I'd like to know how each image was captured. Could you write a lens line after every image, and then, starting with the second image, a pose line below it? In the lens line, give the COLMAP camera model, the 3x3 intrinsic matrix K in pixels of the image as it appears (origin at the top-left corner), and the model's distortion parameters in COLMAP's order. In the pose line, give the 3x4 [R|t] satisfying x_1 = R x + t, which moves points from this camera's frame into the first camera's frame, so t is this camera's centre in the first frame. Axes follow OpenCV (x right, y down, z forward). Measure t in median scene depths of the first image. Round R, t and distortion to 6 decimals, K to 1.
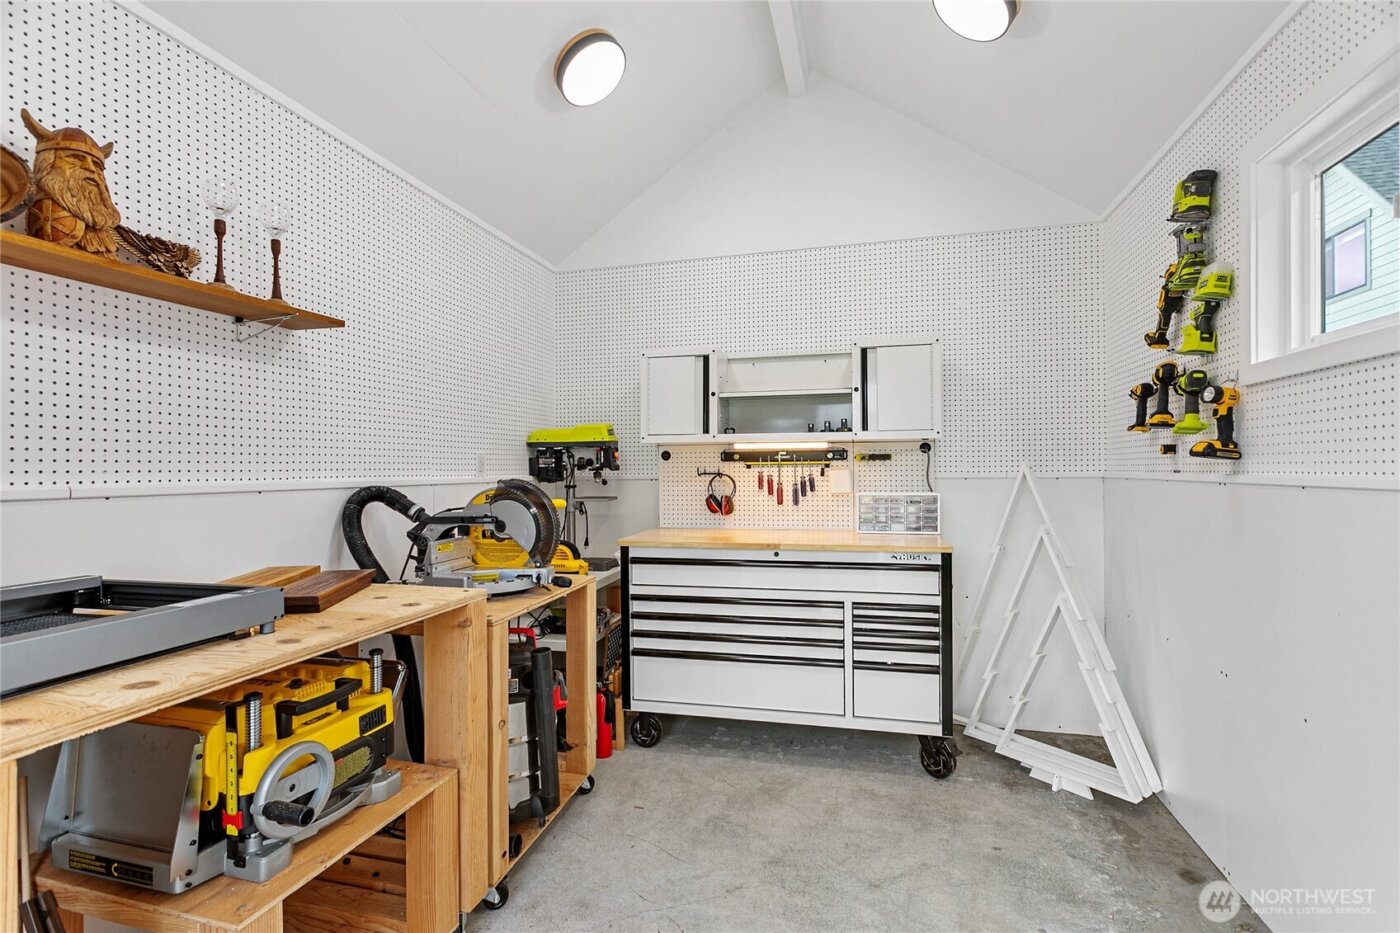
lens RADIAL K [[666.6, 0, 697.7], [0, 666.6, 455.6], [0, 0, 1]] dist [-0.001105, -0.000553]
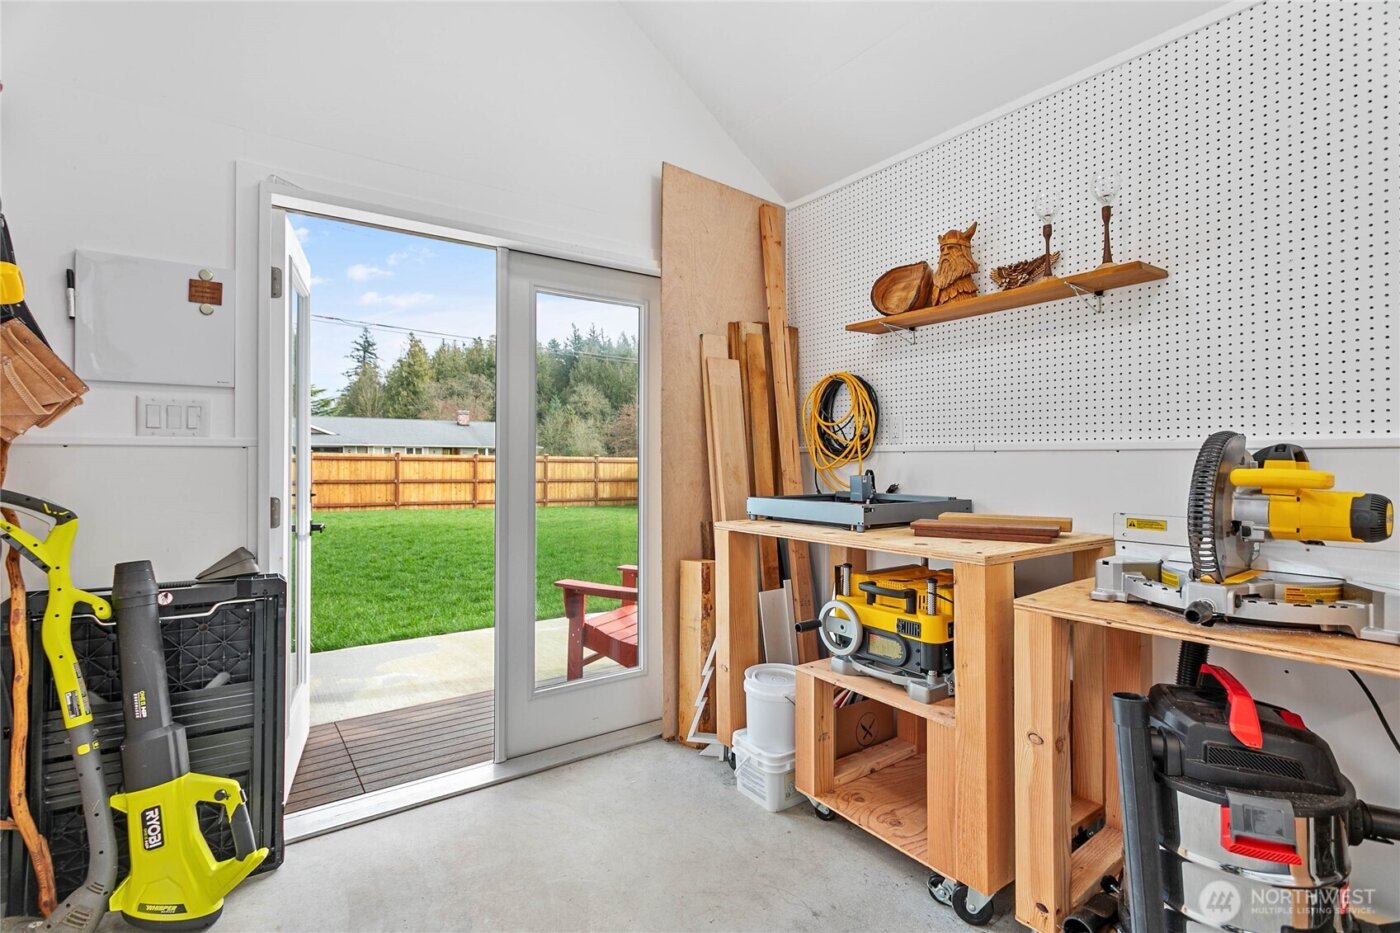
lens RADIAL K [[666.6, 0, 697.7], [0, 666.6, 455.6], [0, 0, 1]] dist [-0.001105, -0.000553]
pose [[-0.644273, -0.008071, -0.764753, 0.637832], [0.009736, 0.999777, -0.018753, 0.086162], [0.764734, -0.019528, -0.644050, 1.335118]]
